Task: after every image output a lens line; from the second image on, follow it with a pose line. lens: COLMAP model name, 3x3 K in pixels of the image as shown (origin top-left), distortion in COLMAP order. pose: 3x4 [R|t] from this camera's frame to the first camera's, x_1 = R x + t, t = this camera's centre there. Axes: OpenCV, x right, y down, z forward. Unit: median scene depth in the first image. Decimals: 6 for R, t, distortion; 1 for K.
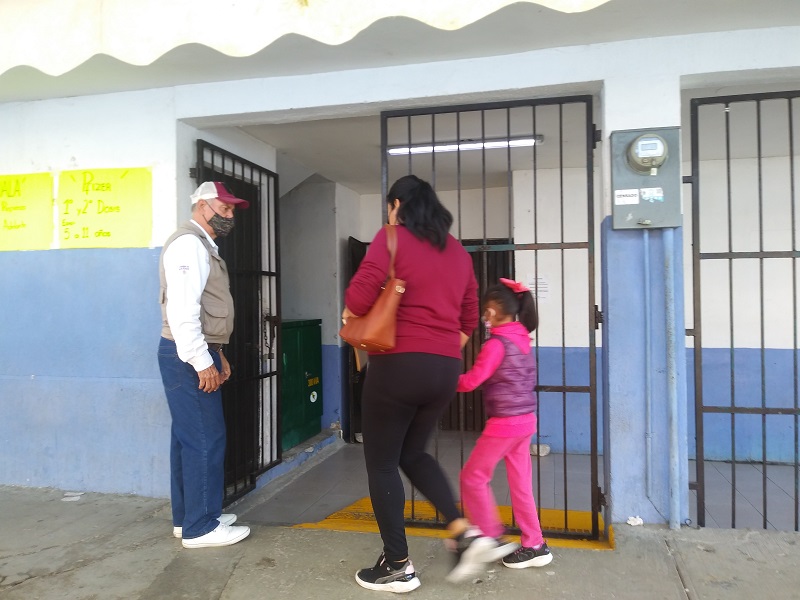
lens RADIAL K [[646.1, 0, 395.5], [0, 646.1, 302.5], [0, 0, 1]] dist [0.040013, -0.071011]
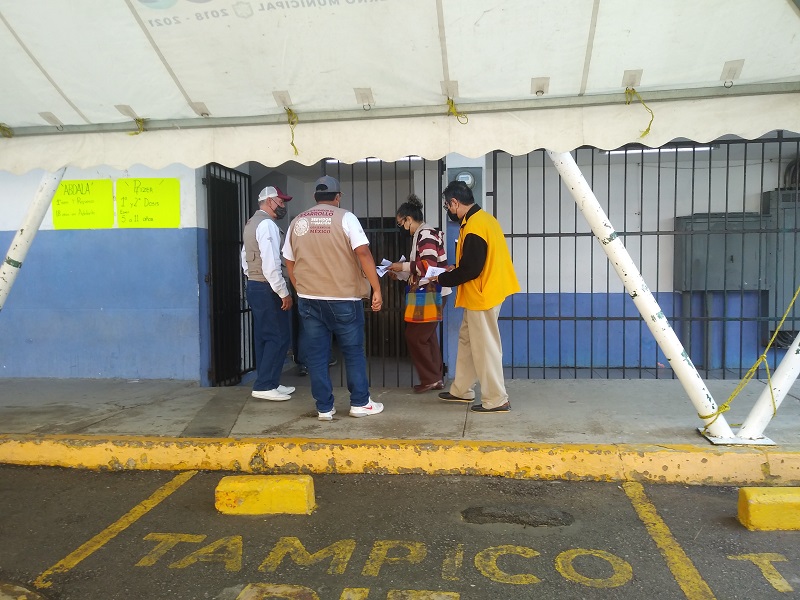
lens RADIAL K [[646.1, 0, 395.5], [0, 646.1, 302.5], [0, 0, 1]] dist [0.040013, -0.071011]
pose [[0.995496, -0.006516, 0.094575, 0.006420], [0.001395, 0.998534, 0.054107, 0.014073], [-0.094789, -0.053731, 0.994046, -0.655661]]
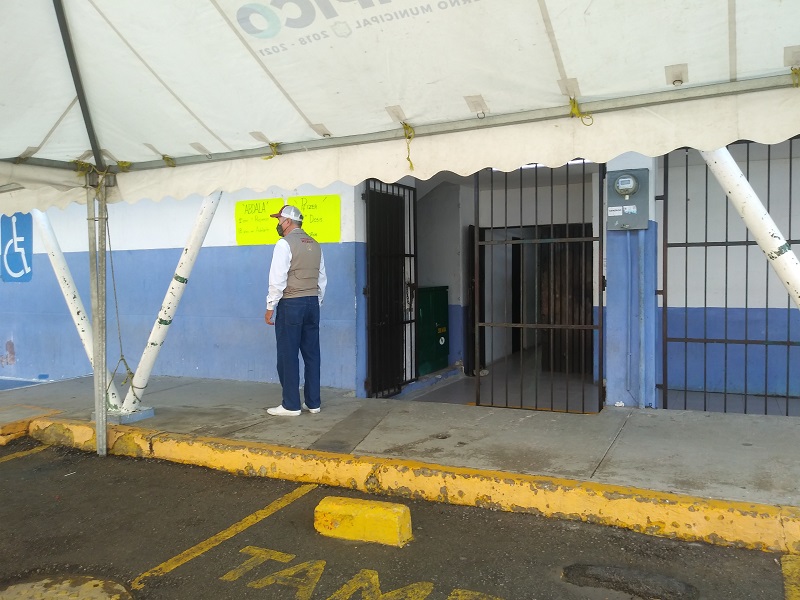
lens RADIAL K [[646.1, 0, 395.5], [0, 646.1, 302.5], [0, 0, 1]] dist [0.040013, -0.071011]
pose [[0.973624, 0.006491, -0.228067, 0.145402], [0.004281, 0.998900, 0.046705, -0.006185], [0.228120, -0.046449, 0.972525, -0.594712]]
